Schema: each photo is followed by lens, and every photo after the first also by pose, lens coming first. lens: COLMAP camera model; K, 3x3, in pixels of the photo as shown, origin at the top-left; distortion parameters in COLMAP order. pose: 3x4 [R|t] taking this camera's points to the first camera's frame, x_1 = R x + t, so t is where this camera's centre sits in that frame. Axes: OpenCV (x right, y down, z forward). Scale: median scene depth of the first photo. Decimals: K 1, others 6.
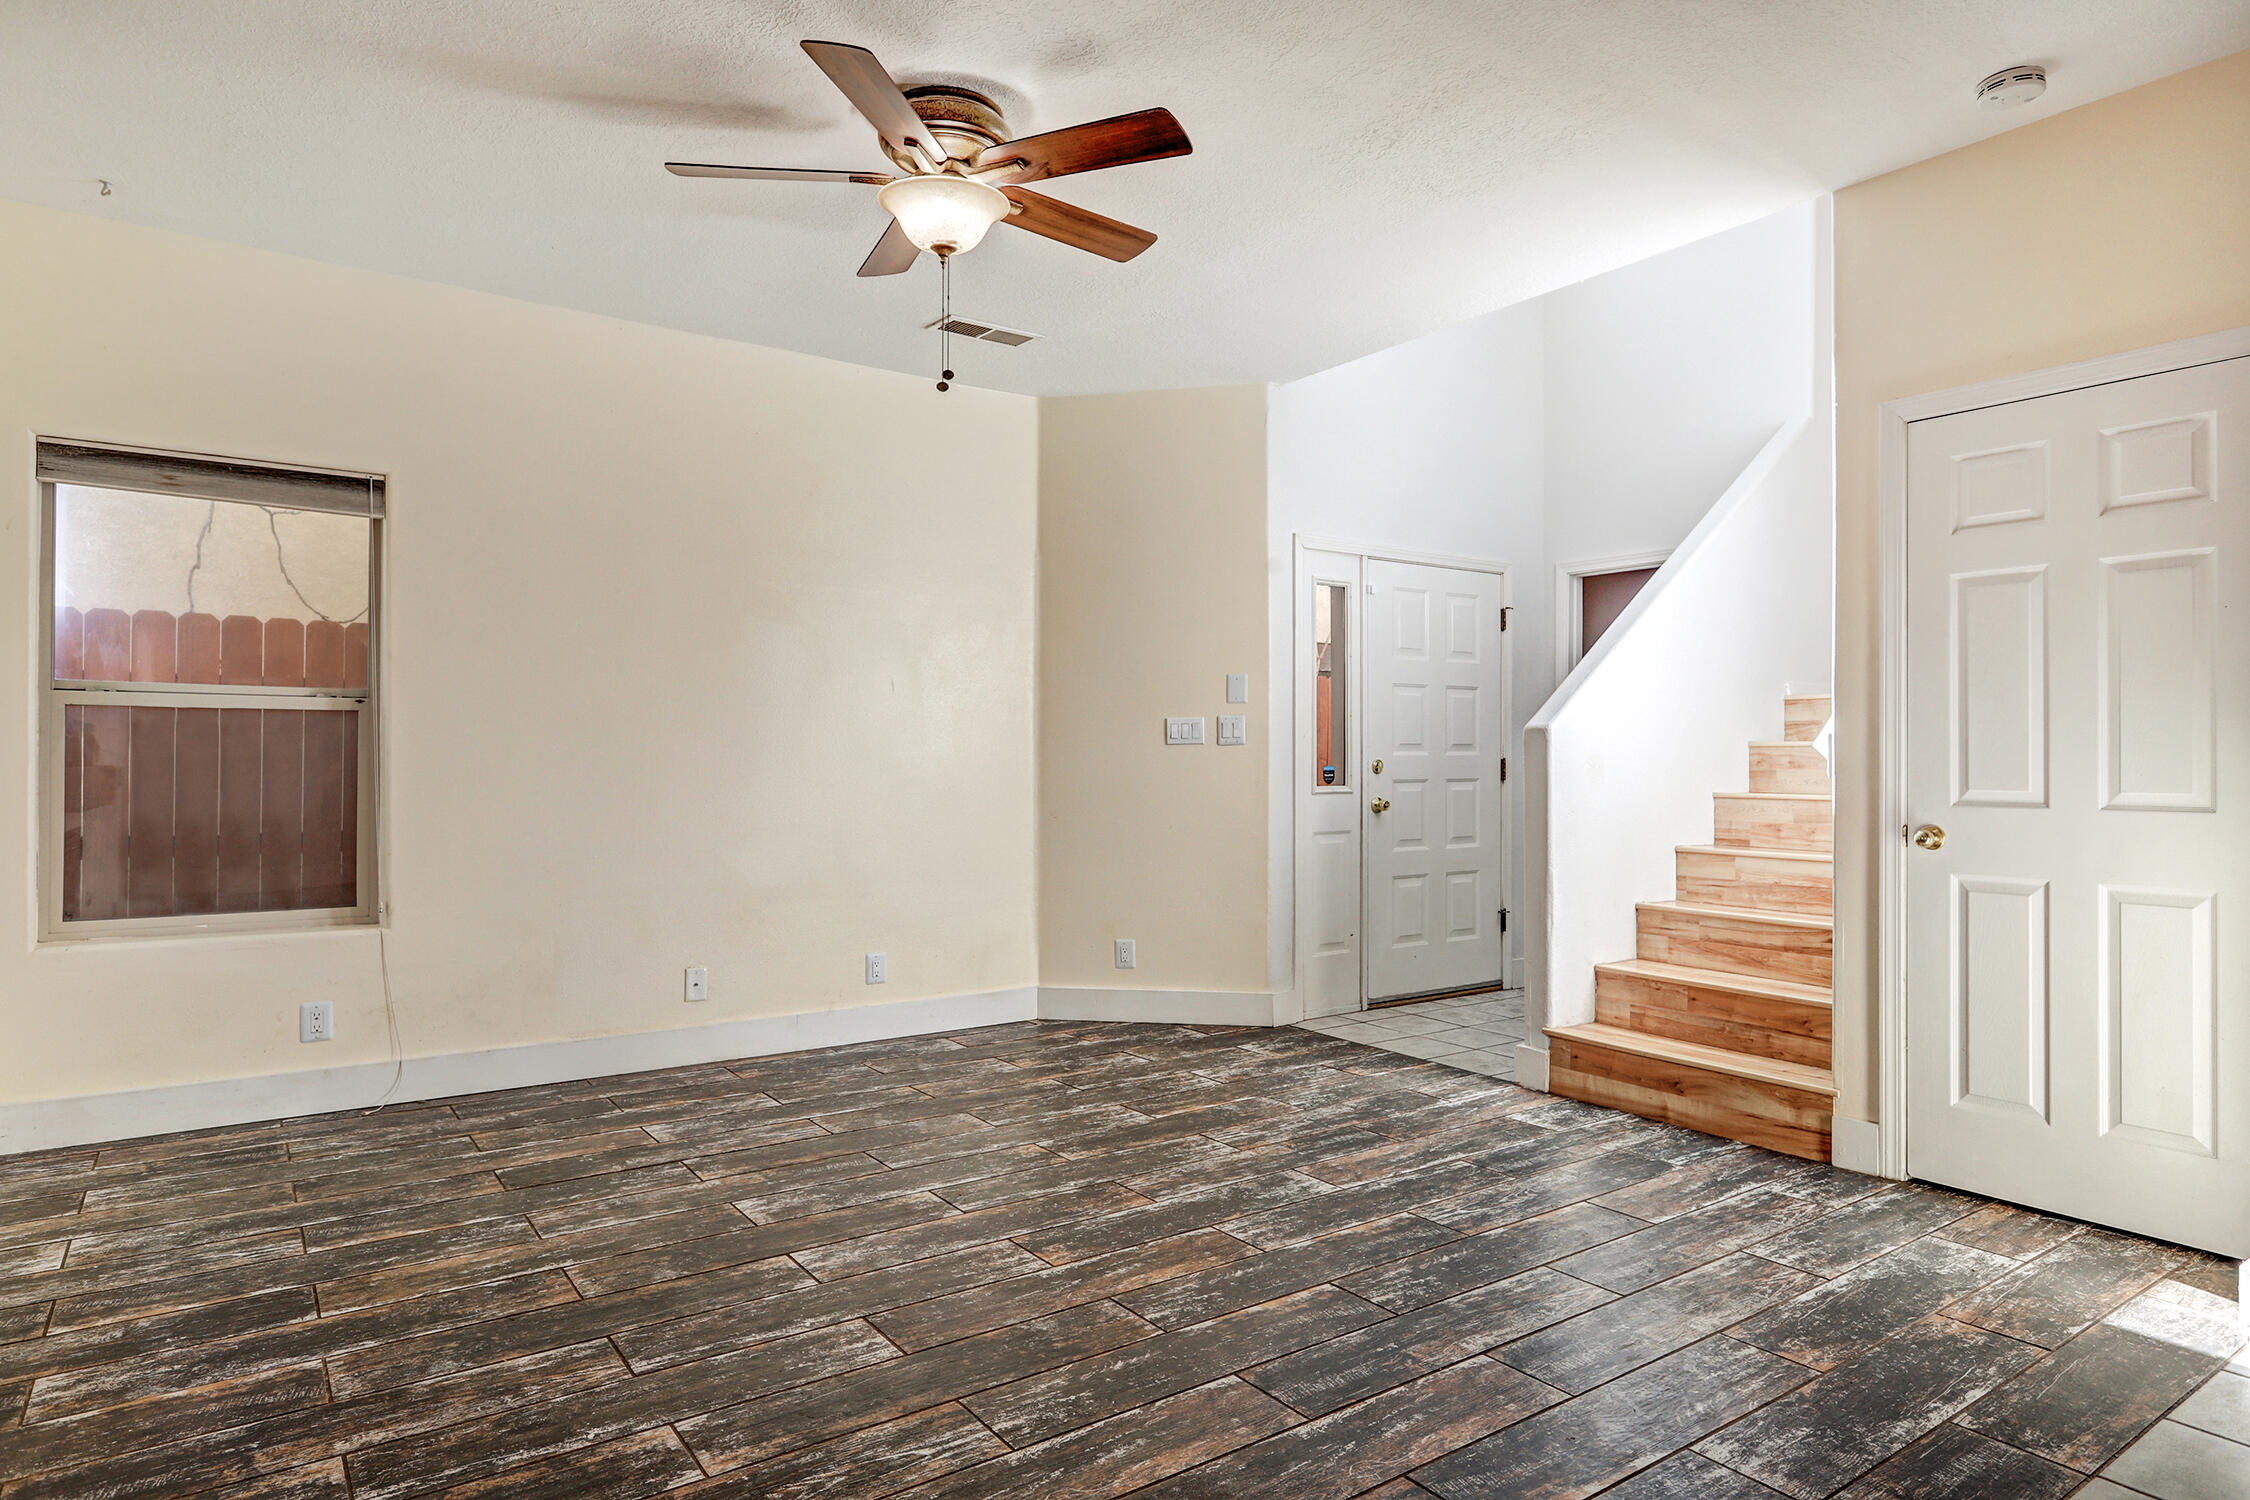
lens RADIAL K [[1277.8, 0, 1097.8], [0, 1277.8, 745.6], [0, 0, 1]] dist [-0.009120, 0.005399]
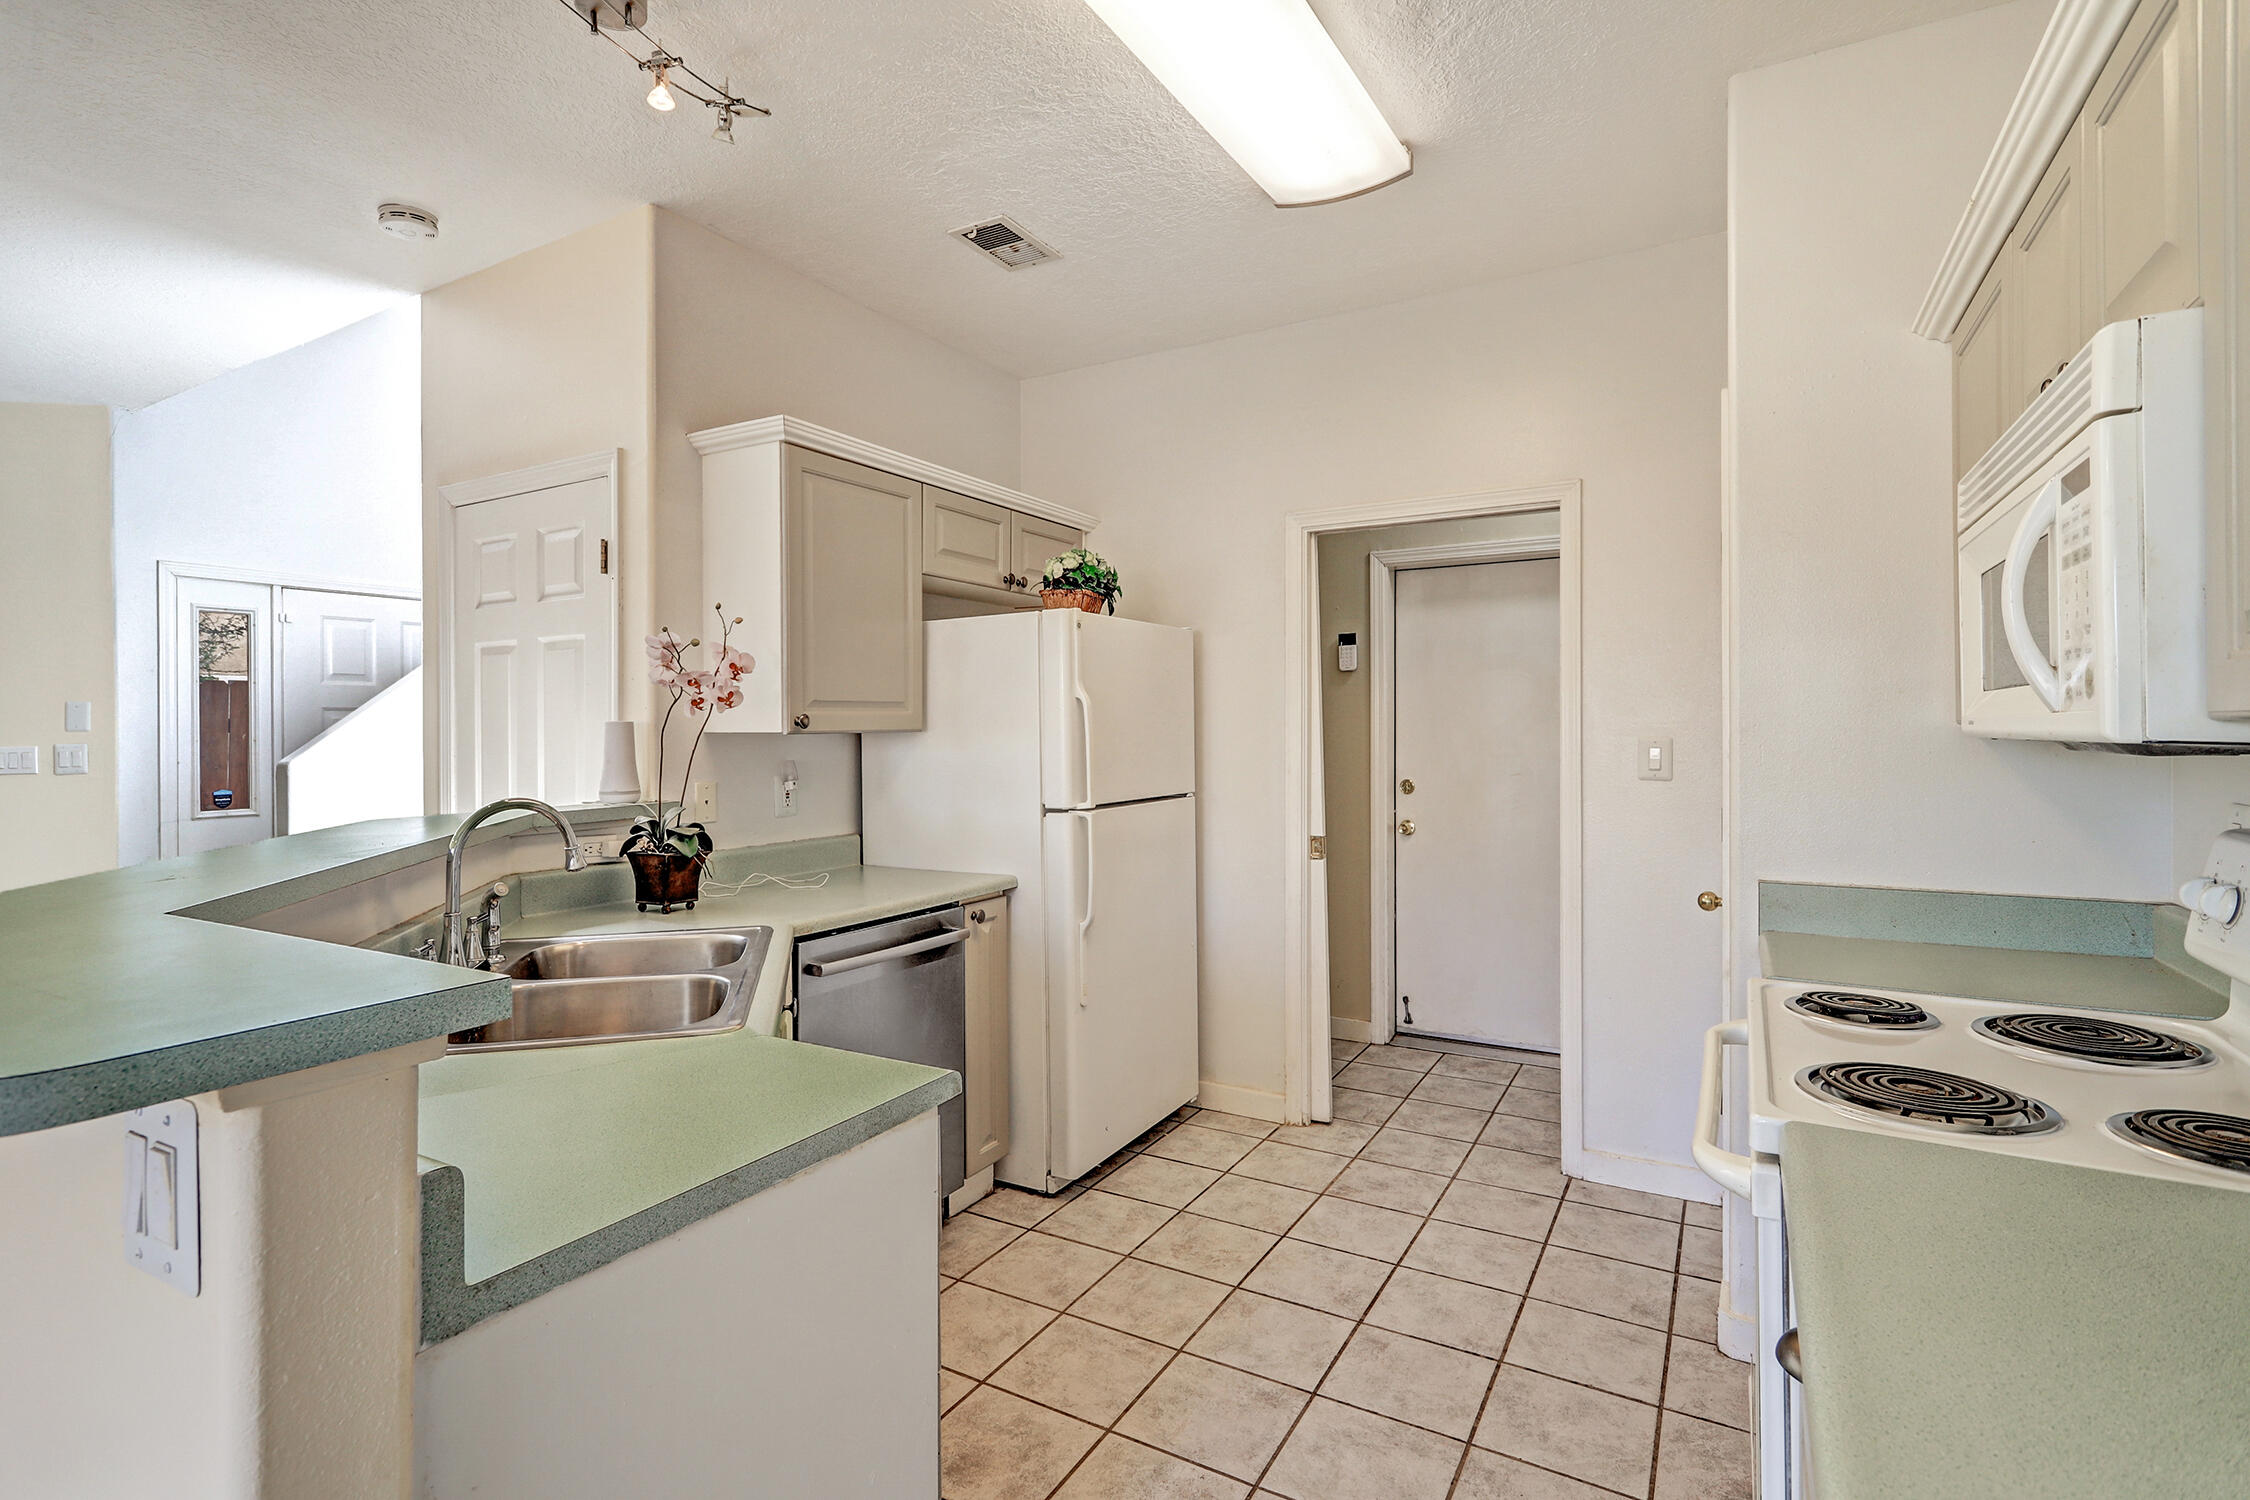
lens RADIAL K [[1071.6, 0, 1103.9], [0, 1071.6, 735.7], [0, 0, 1]] dist [-0.006793, 0.003532]
pose [[0.908938, -0.009239, 0.416830, 0.783766], [0.003633, 0.999892, 0.014240, -0.063360], [-0.416916, -0.011429, 0.908873, -0.111736]]
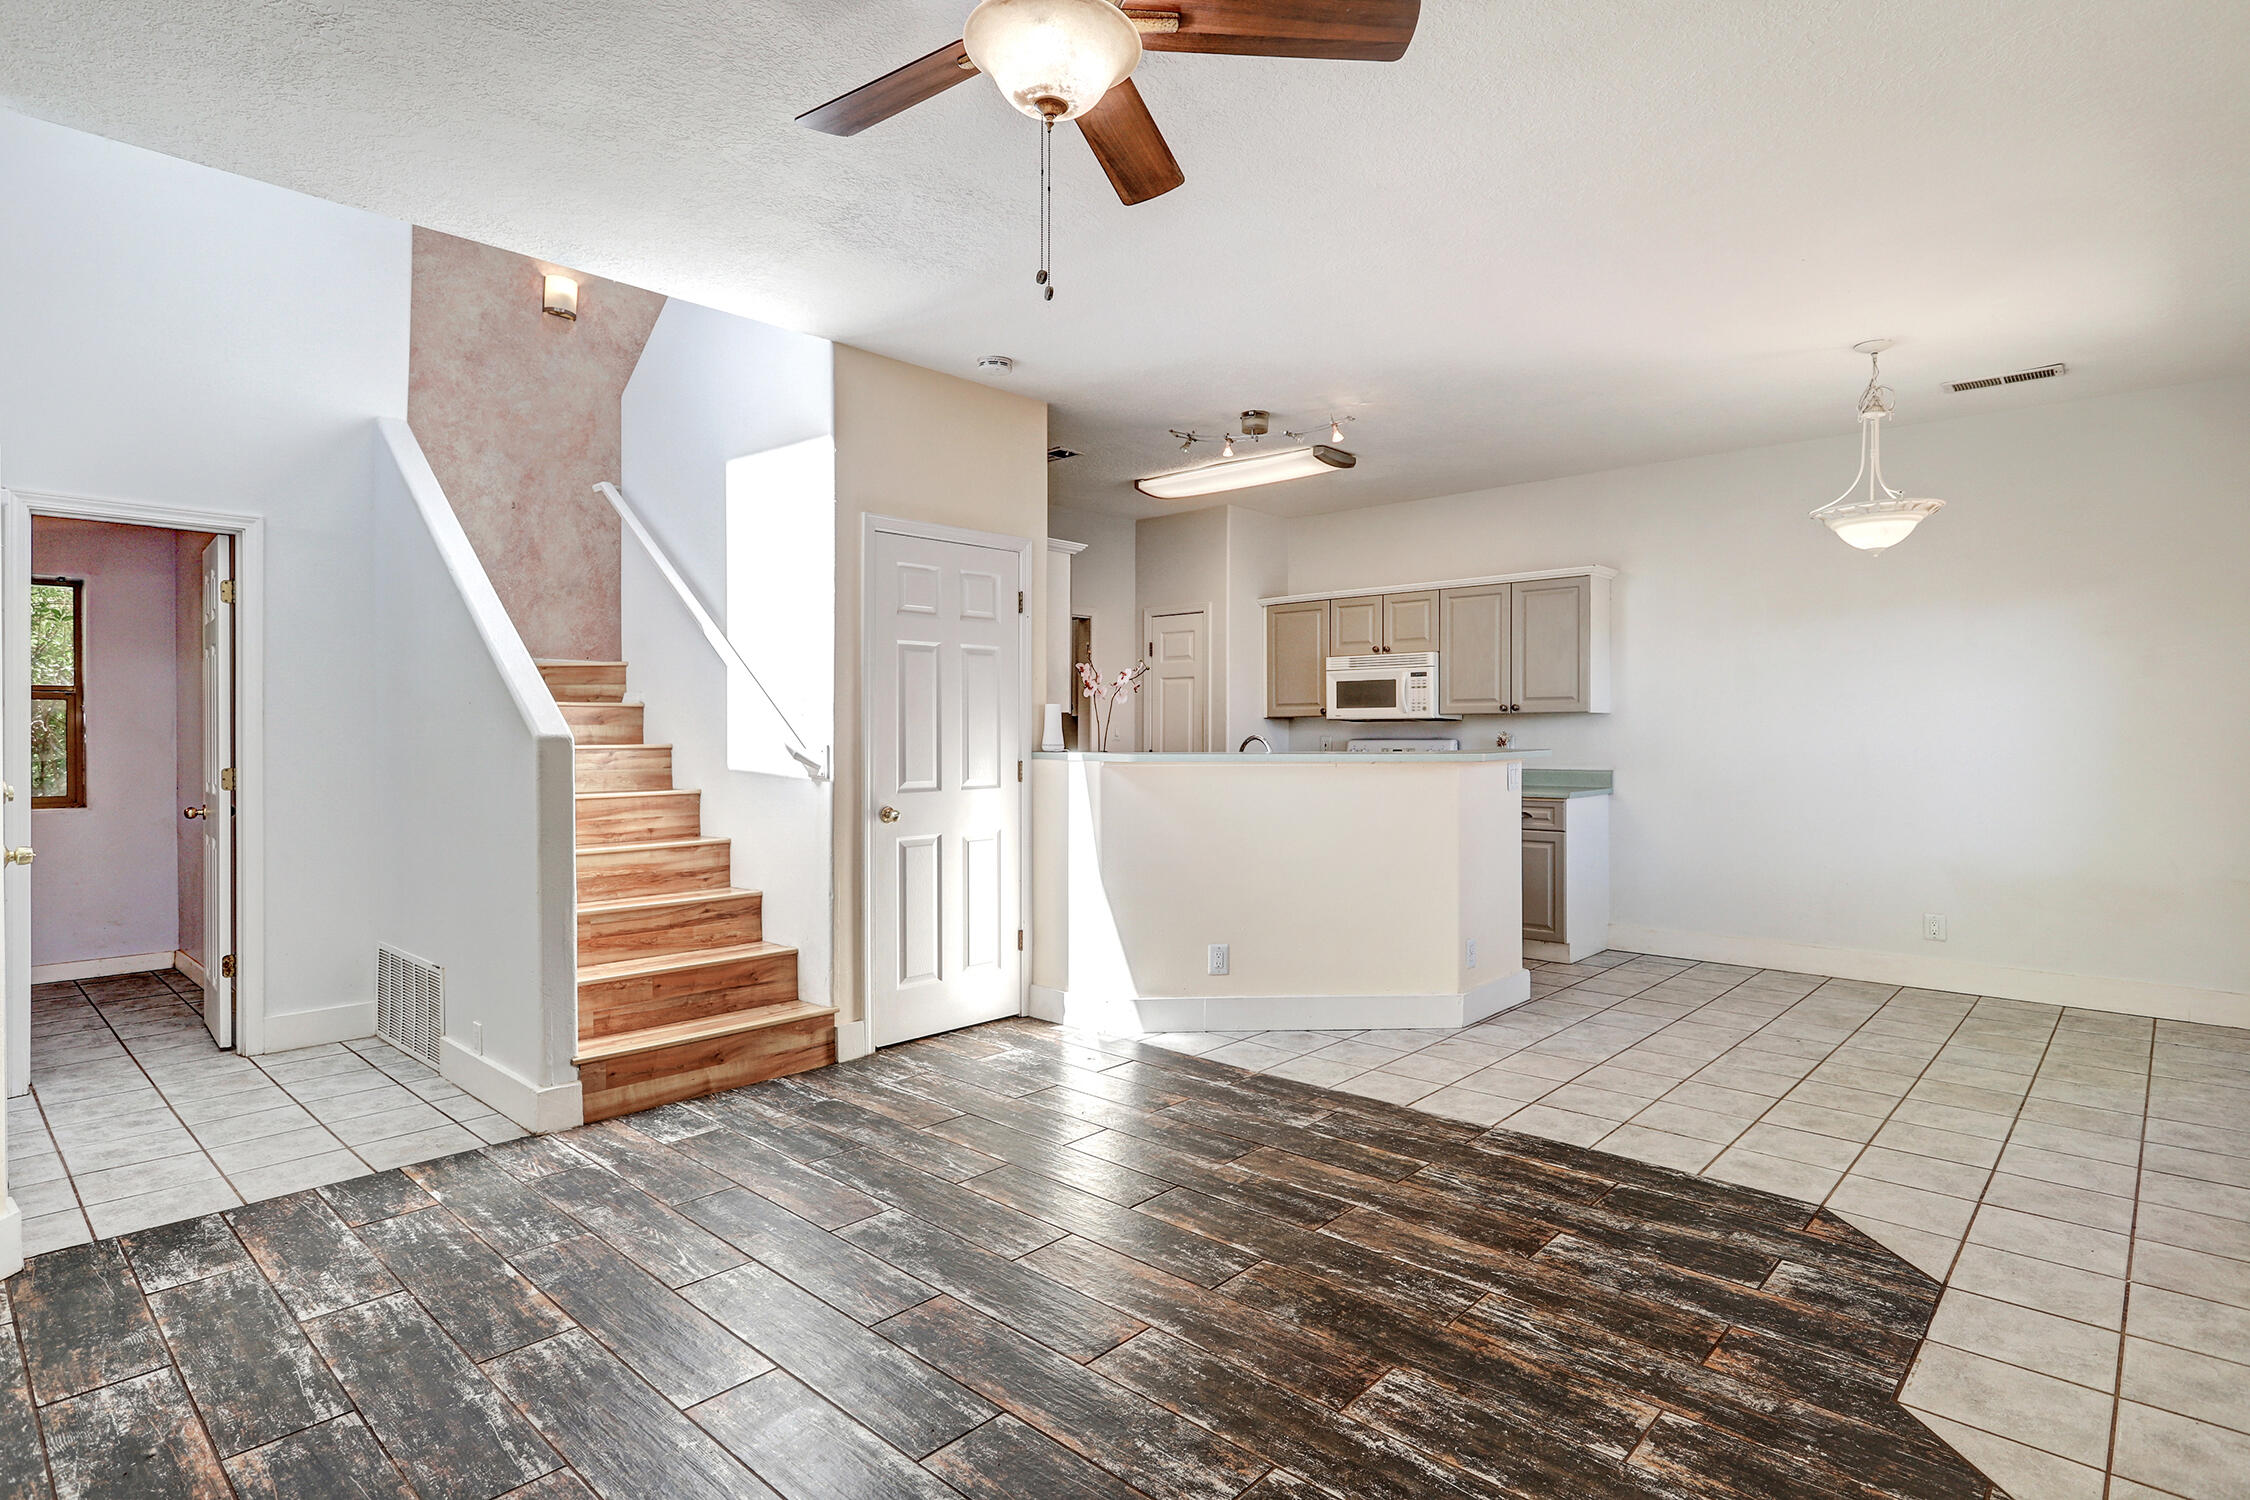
lens RADIAL K [[1159.1, 0, 1134.6], [0, 1159.1, 746.8], [0, 0, 1]] dist [-0.010099, 0.006583]
pose [[-0.226840, -0.014086, 0.973830, -0.742167], [-0.006171, 0.999896, 0.013025, -0.027552], [-0.973913, -0.003055, -0.226903, 1.042912]]
